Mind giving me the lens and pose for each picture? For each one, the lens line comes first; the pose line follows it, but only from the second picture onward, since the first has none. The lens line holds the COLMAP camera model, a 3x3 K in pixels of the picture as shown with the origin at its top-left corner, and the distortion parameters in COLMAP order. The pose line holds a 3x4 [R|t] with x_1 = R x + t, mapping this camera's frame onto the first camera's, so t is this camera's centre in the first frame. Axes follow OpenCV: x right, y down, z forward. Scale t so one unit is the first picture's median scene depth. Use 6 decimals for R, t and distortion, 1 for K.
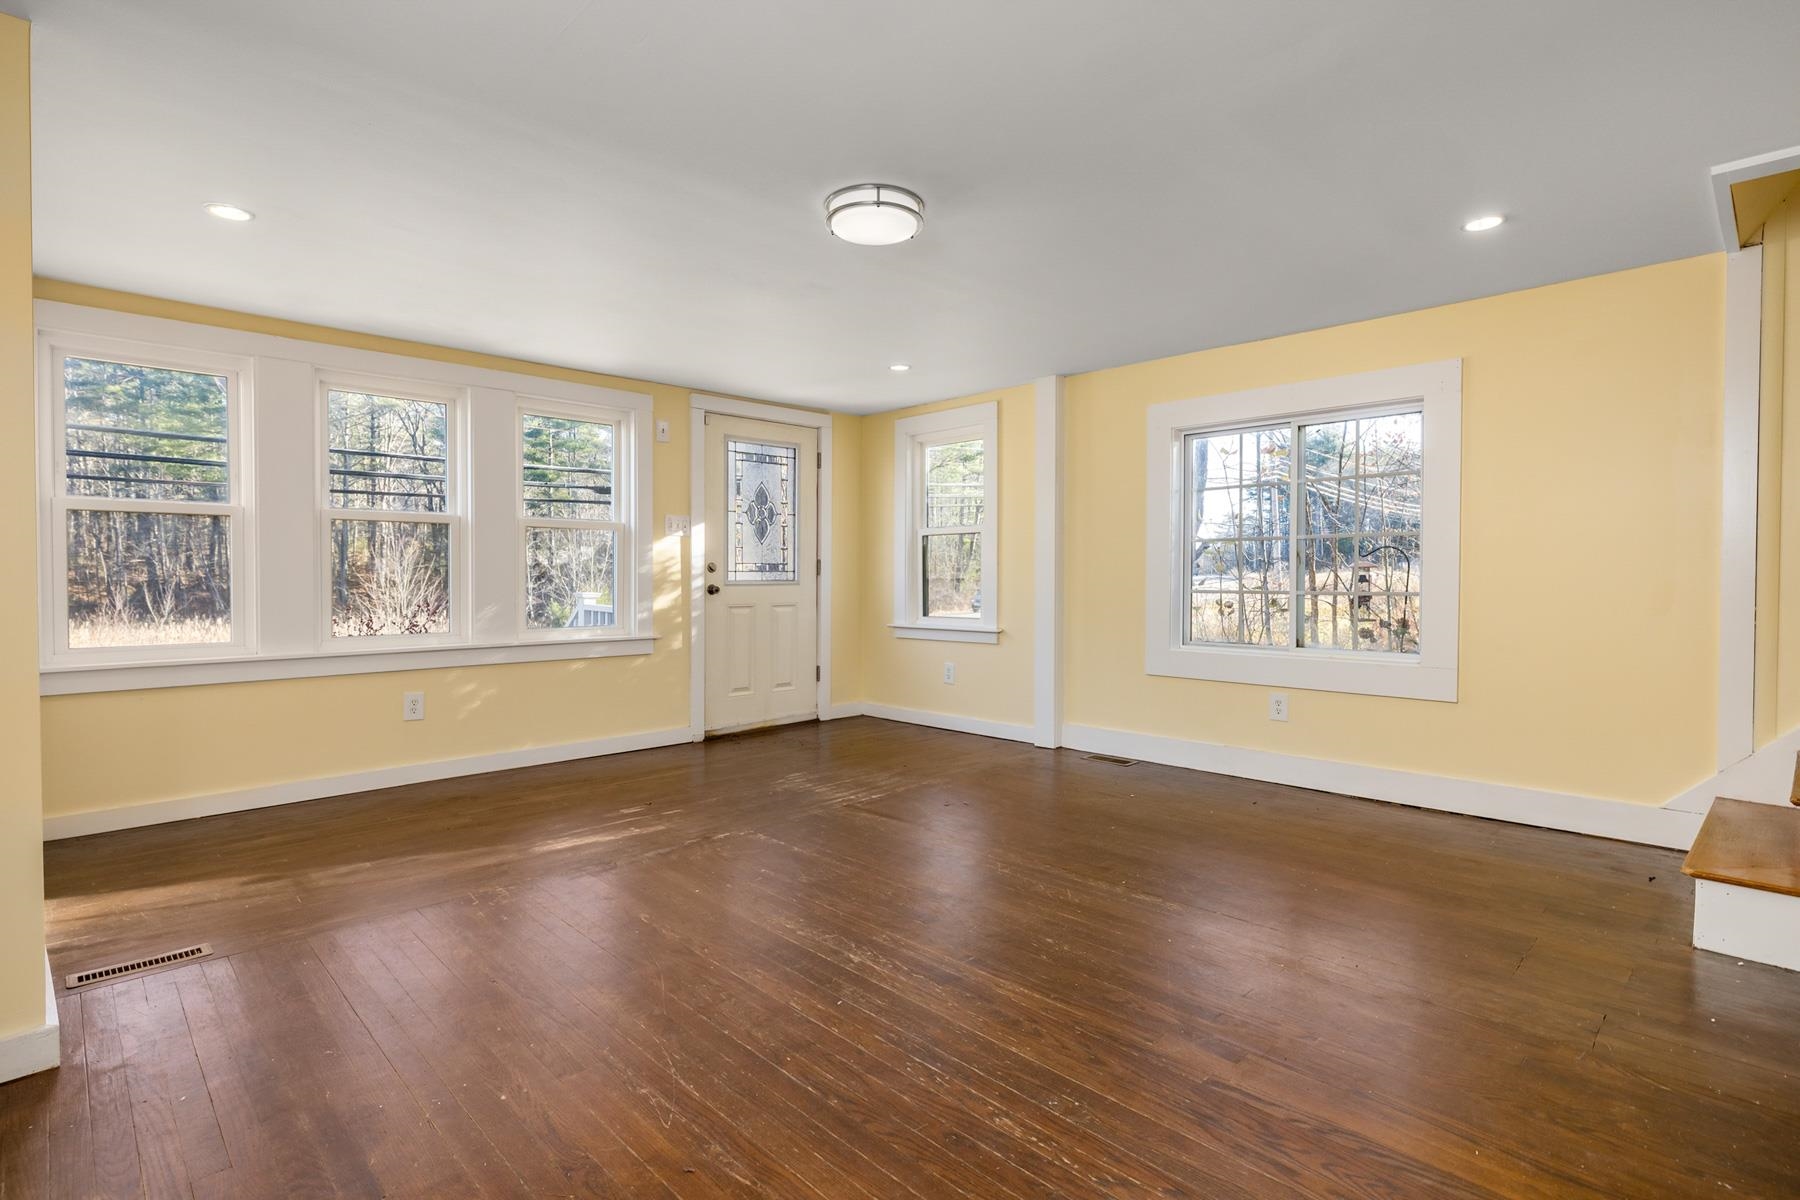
lens RADIAL K [[874.1, 0, 899.4], [0, 874.1, 581.9], [0, 0, 1]] dist [-0.000230, -0.000106]
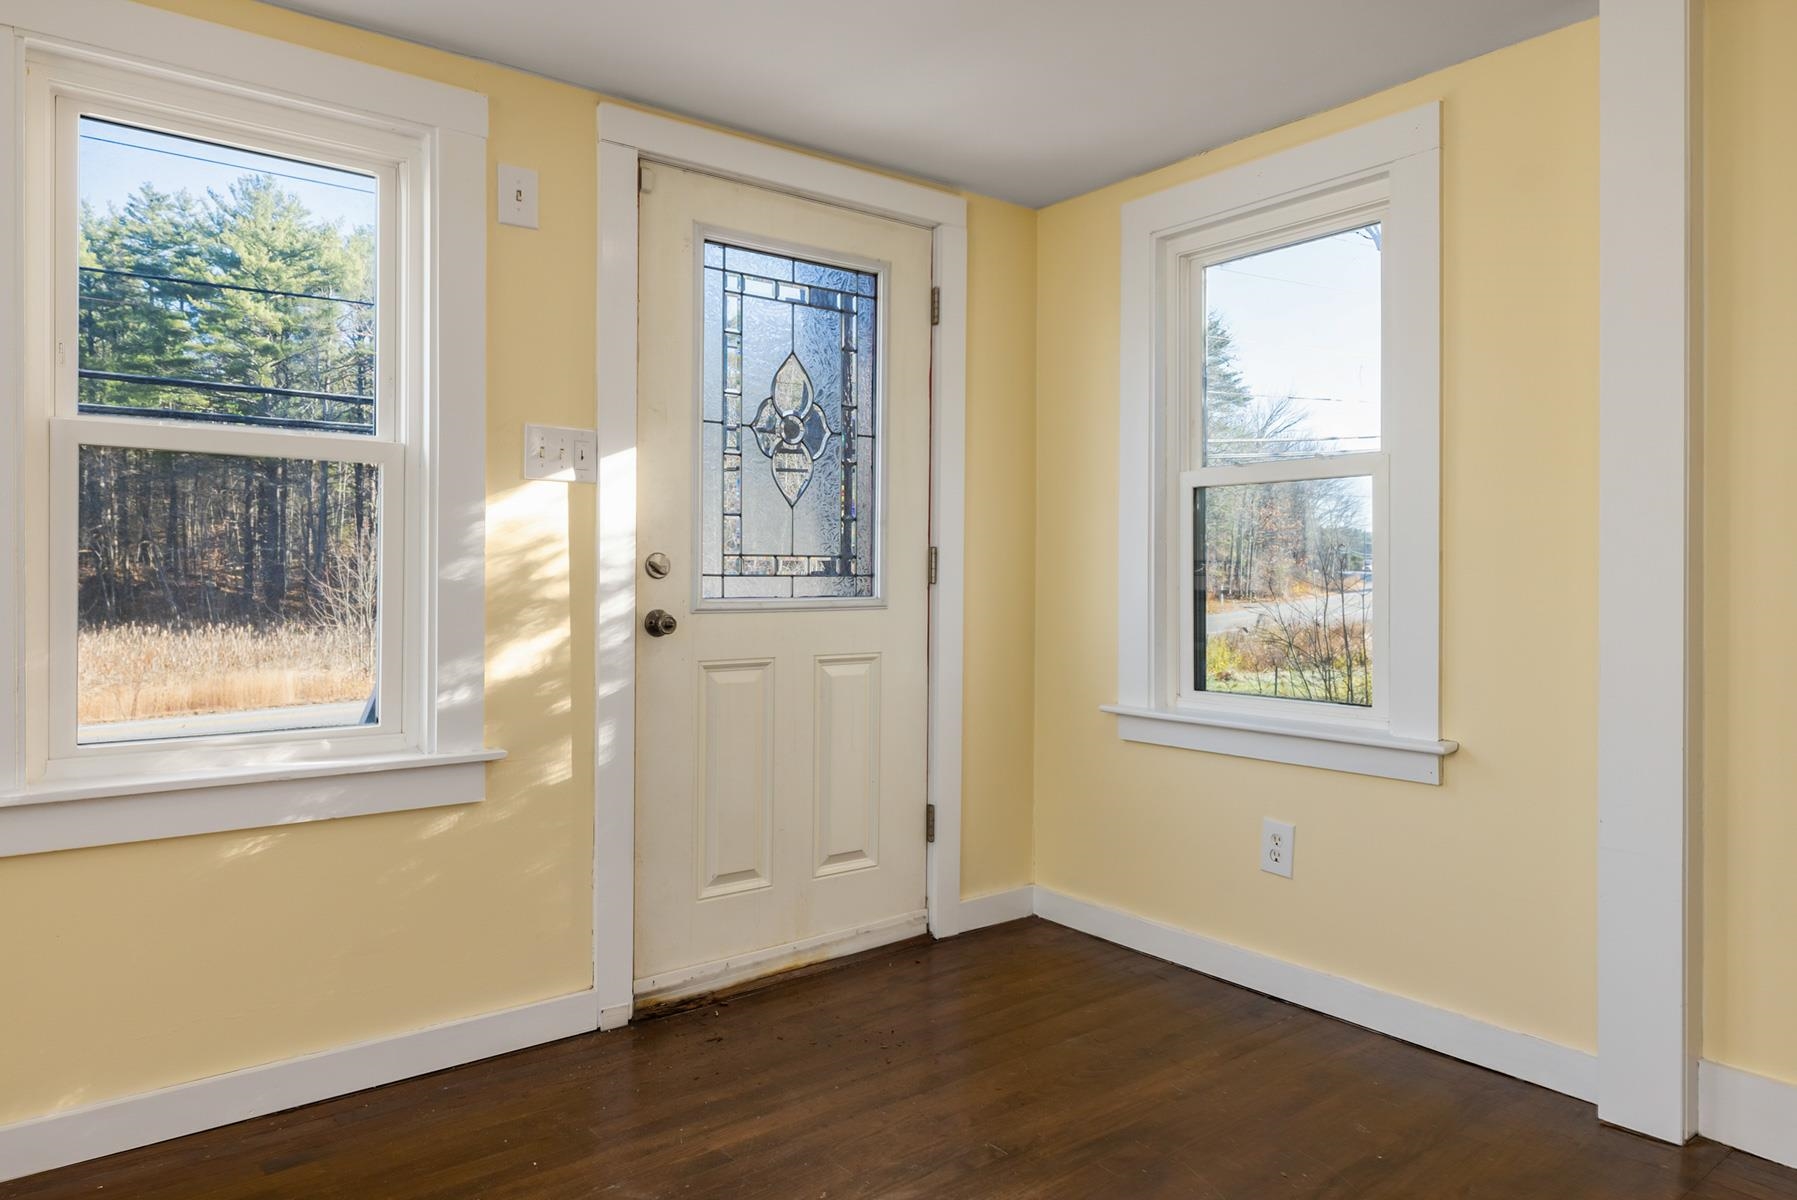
lens RADIAL K [[1146.9, 0, 899.4], [0, 1146.9, 563.3], [0, 0, 1]] dist [0.000141, -0.000025]
pose [[0.993654, 0.002668, -0.112451, -0.052818], [-0.004411, 0.999874, -0.015257, -0.010514], [0.112396, 0.015657, 0.993540, 0.515471]]
